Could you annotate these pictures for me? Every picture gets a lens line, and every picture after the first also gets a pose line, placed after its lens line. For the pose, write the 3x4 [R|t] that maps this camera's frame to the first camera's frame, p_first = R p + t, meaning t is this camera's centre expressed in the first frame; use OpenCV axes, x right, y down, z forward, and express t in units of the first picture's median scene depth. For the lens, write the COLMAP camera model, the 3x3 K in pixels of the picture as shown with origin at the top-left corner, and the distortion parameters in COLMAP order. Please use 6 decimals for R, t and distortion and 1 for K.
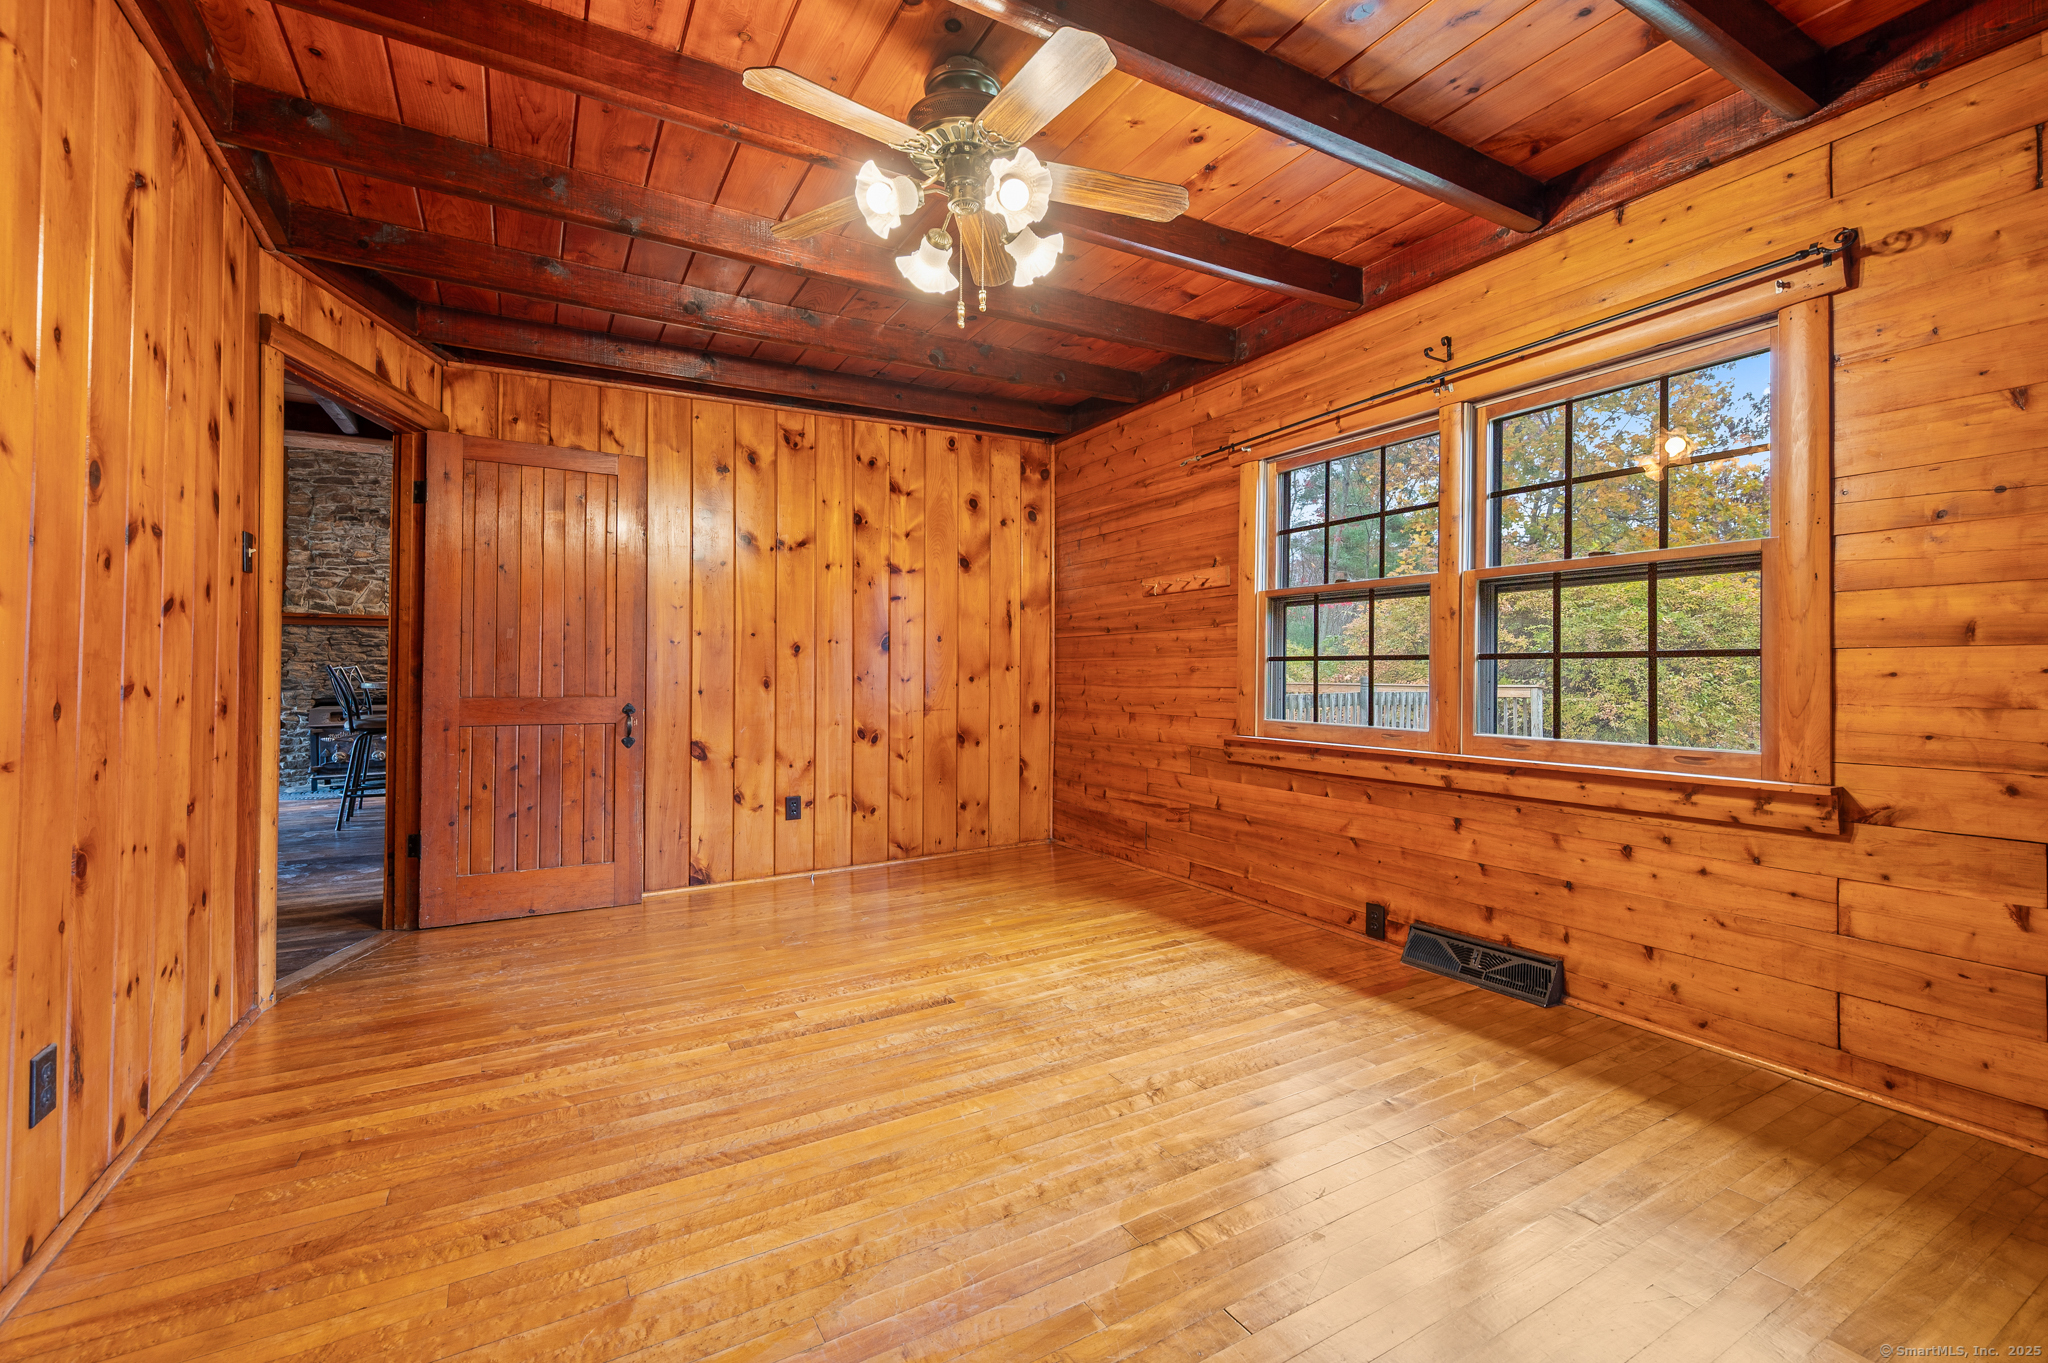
lens RADIAL K [[830.8, 0, 1096.7], [0, 830.8, 668.0], [0, 0, 1]] dist [-0.000660, 0.000045]
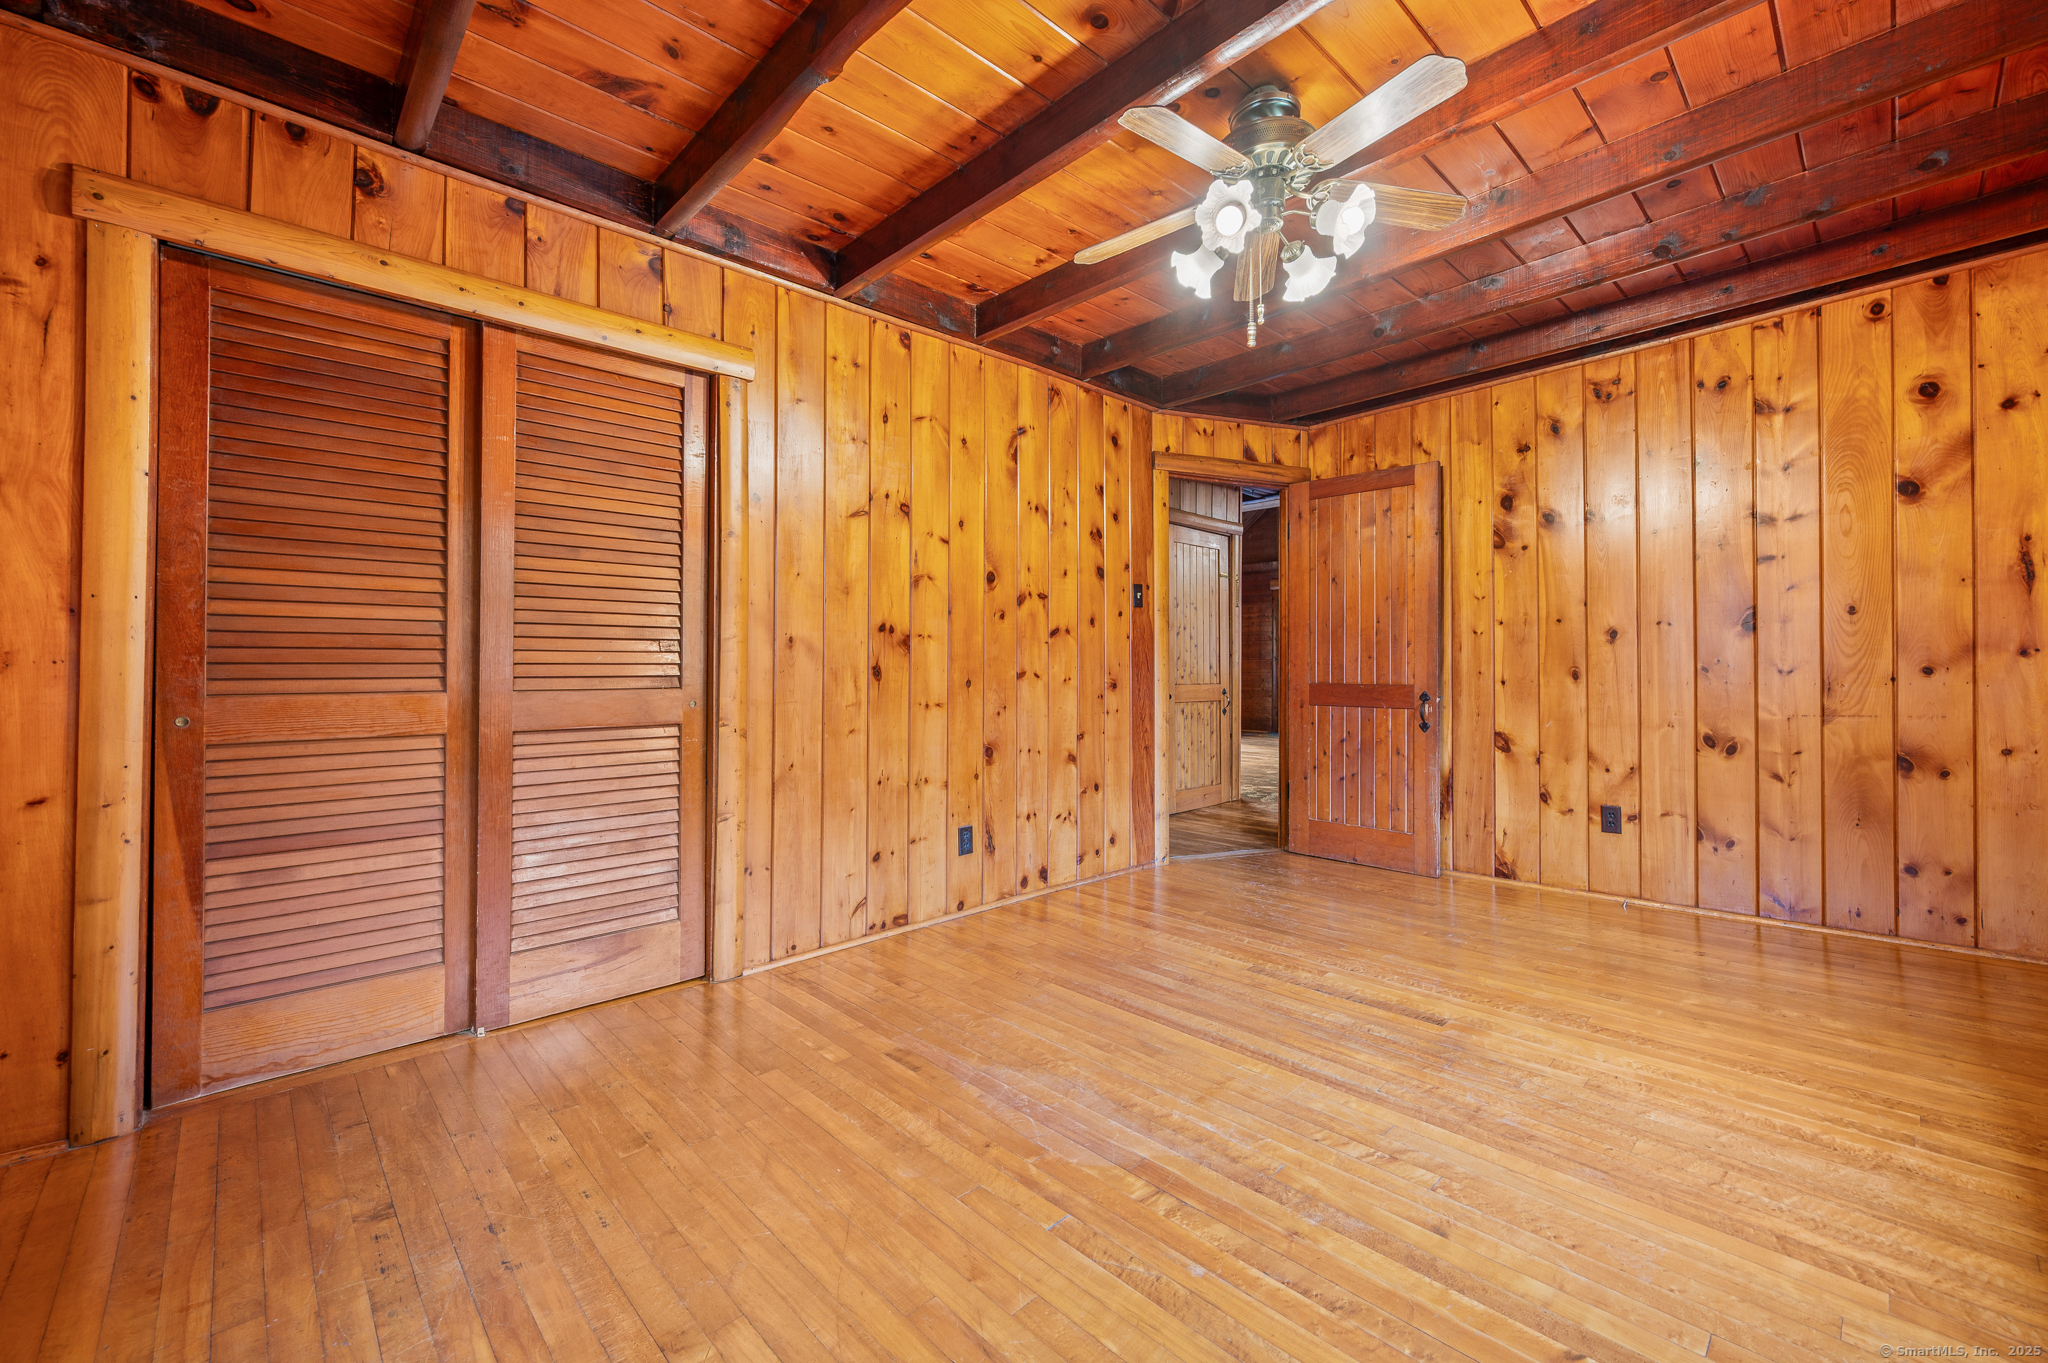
lens RADIAL K [[909.2, 0, 1023.7], [0, 909.2, 669.7], [0, 0, 1]] dist [-0.000205, -0.000141]
pose [[0.196049, 0.004678, -0.980583, 0.558475], [0.012649, 0.999893, 0.007299, -0.001441], [0.980512, -0.013834, 0.195969, 0.279983]]
